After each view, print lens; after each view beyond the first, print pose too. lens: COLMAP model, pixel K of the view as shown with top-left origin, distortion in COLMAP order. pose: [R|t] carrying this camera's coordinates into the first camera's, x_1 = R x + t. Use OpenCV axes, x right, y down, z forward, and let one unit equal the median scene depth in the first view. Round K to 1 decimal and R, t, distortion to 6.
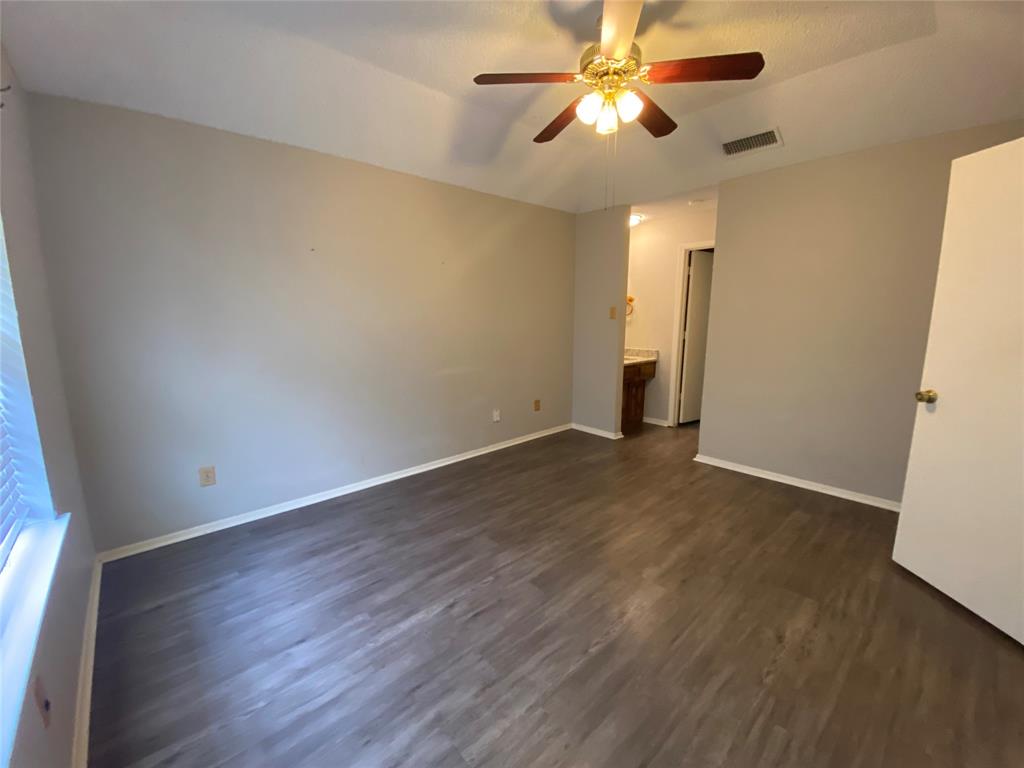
lens RADIAL K [[417.9, 0, 512.0], [0, 417.9, 384.0], [0, 0, 1]] dist [0.040819, -0.032712]
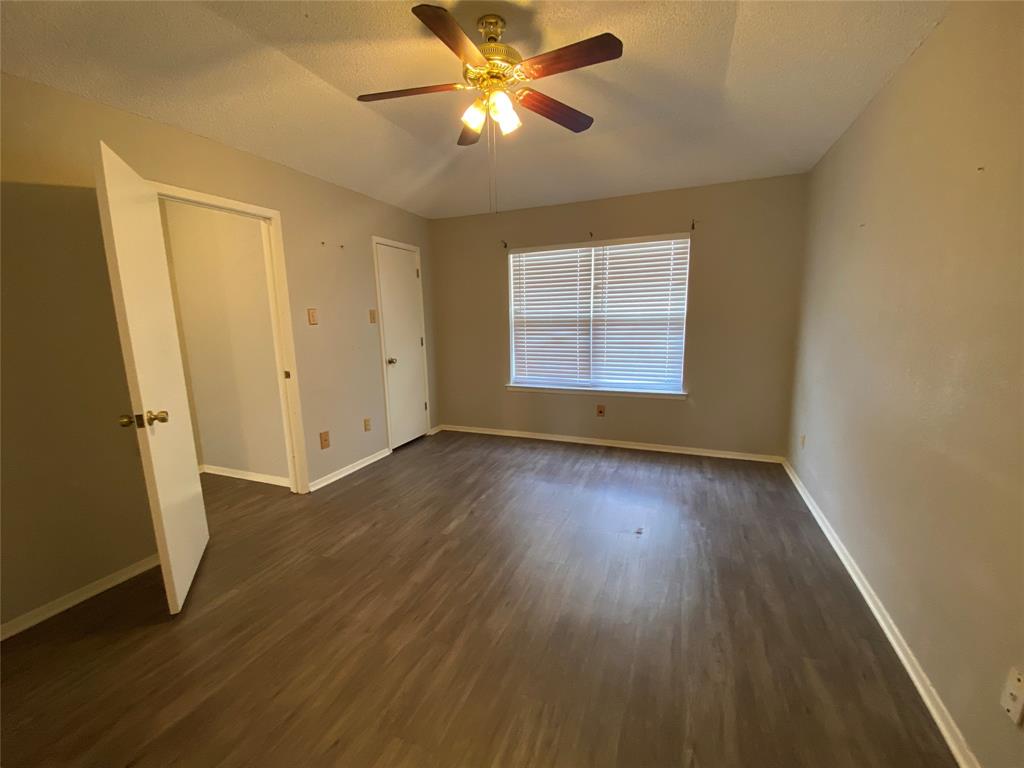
lens RADIAL K [[417.9, 0, 512.0], [0, 417.9, 384.0], [0, 0, 1]] dist [0.040819, -0.032712]
pose [[-0.902377, 0.094169, -0.420533, 0.528210], [-0.045594, 0.949494, 0.310455, -0.275212], [0.428529, 0.299322, -0.852508, 1.623768]]
